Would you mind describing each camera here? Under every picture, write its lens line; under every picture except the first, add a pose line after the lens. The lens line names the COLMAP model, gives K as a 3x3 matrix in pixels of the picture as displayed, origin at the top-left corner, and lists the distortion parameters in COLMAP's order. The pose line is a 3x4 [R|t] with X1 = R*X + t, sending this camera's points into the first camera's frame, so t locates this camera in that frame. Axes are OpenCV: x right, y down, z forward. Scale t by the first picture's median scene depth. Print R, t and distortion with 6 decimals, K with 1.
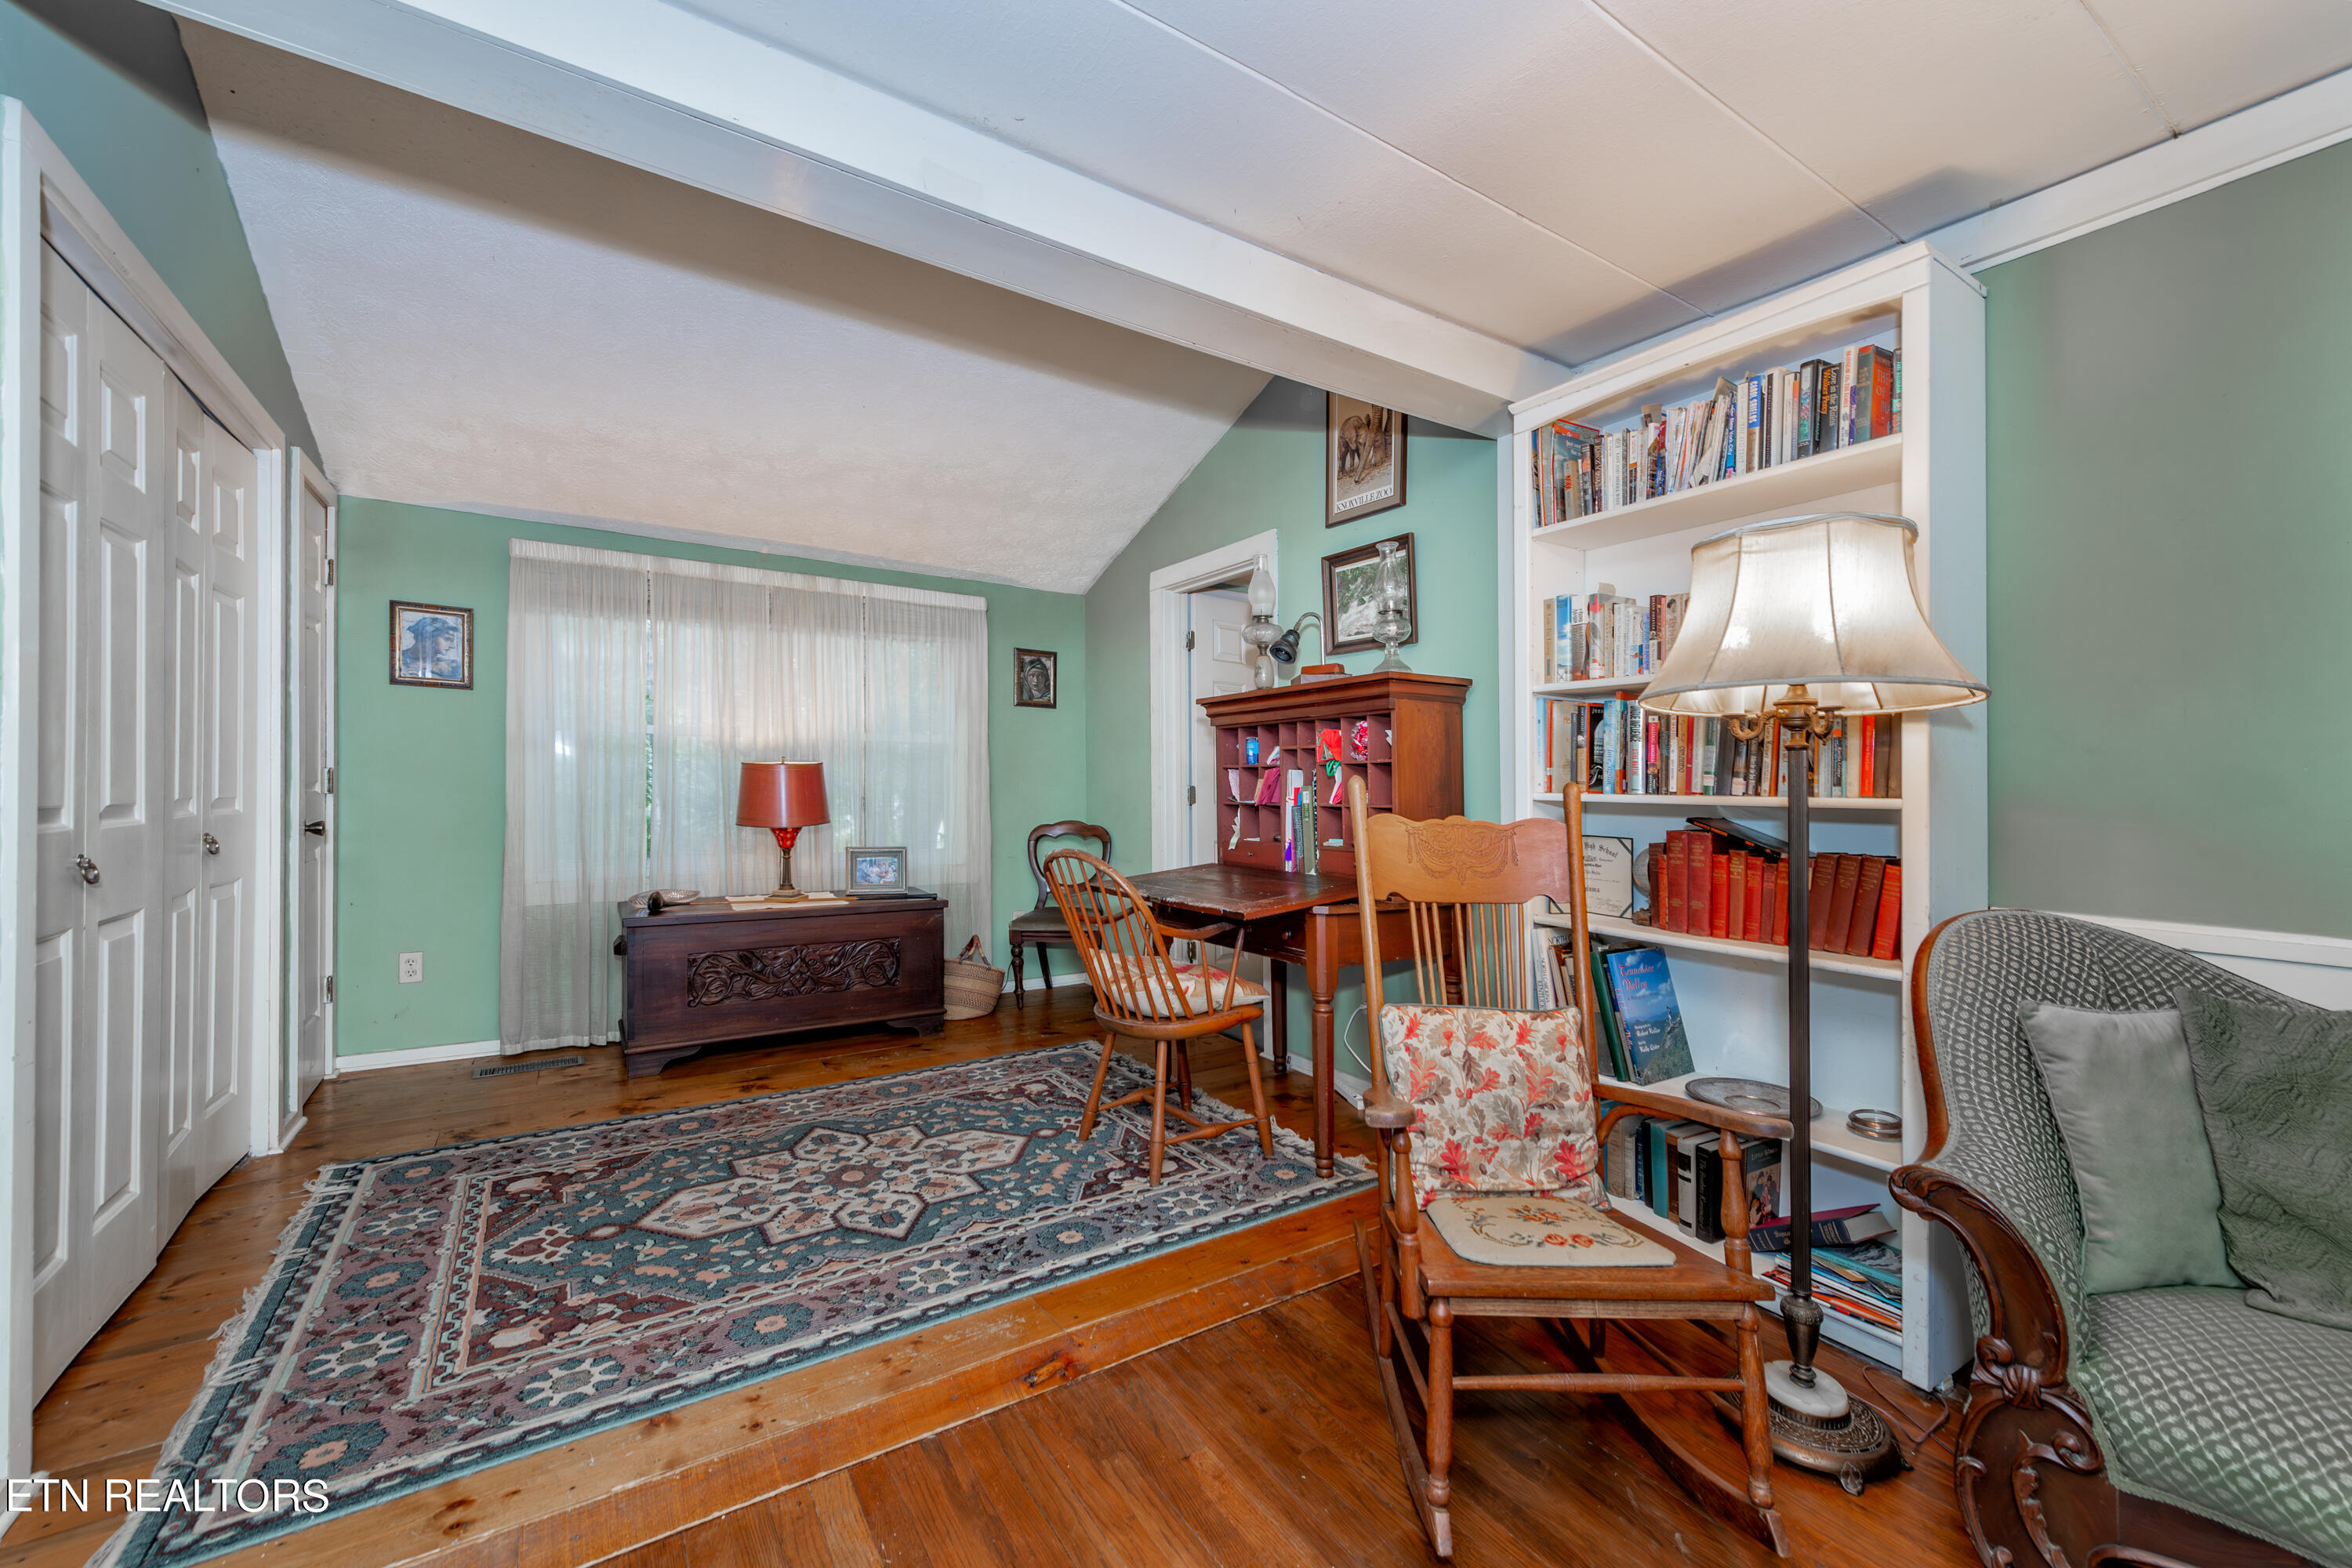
lens RADIAL K [[940.3, 0, 1176.0], [0, 940.3, 784.0], [0, 0, 1]] dist [0.000718, -0.000015]
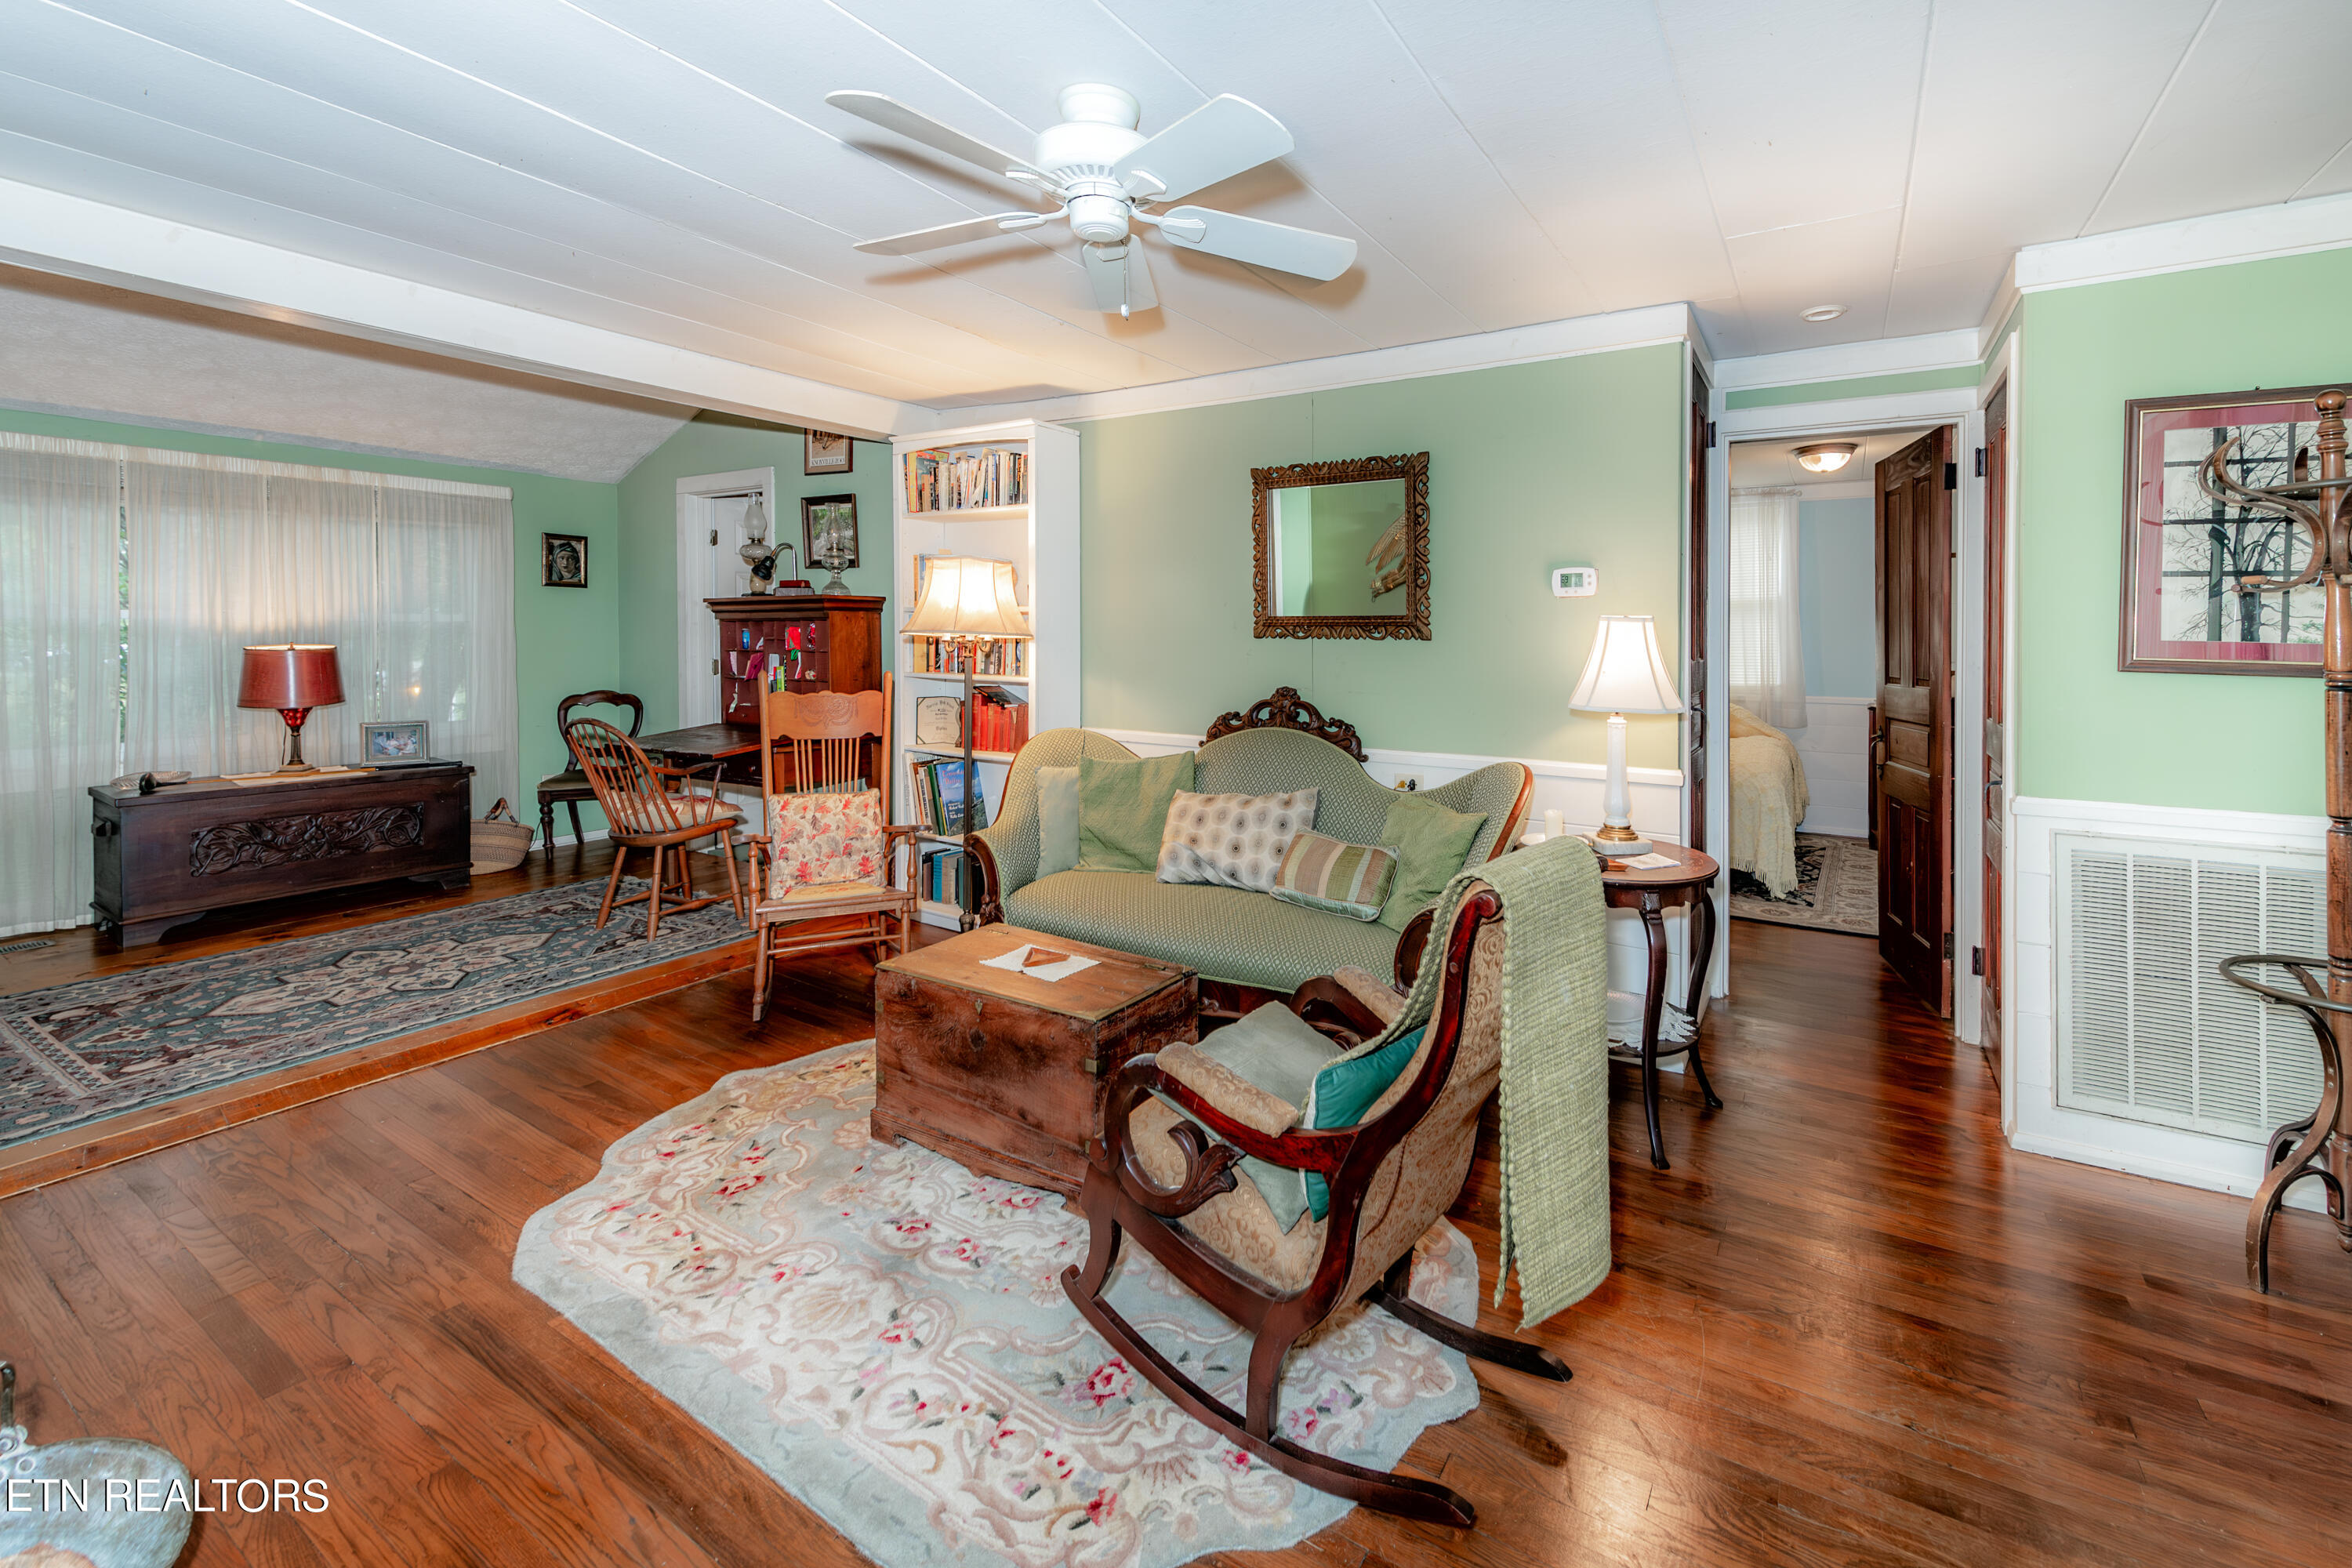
lens RADIAL K [[970.8, 0, 1188.4], [0, 970.8, 620.0], [0, 0, 1]] dist [-0.010361, -0.000282]
pose [[0.915556, -0.005301, 0.402156, 0.088431], [0.010131, 0.999900, -0.009884, -0.035734], [-0.402064, 0.013124, 0.915518, -0.460587]]
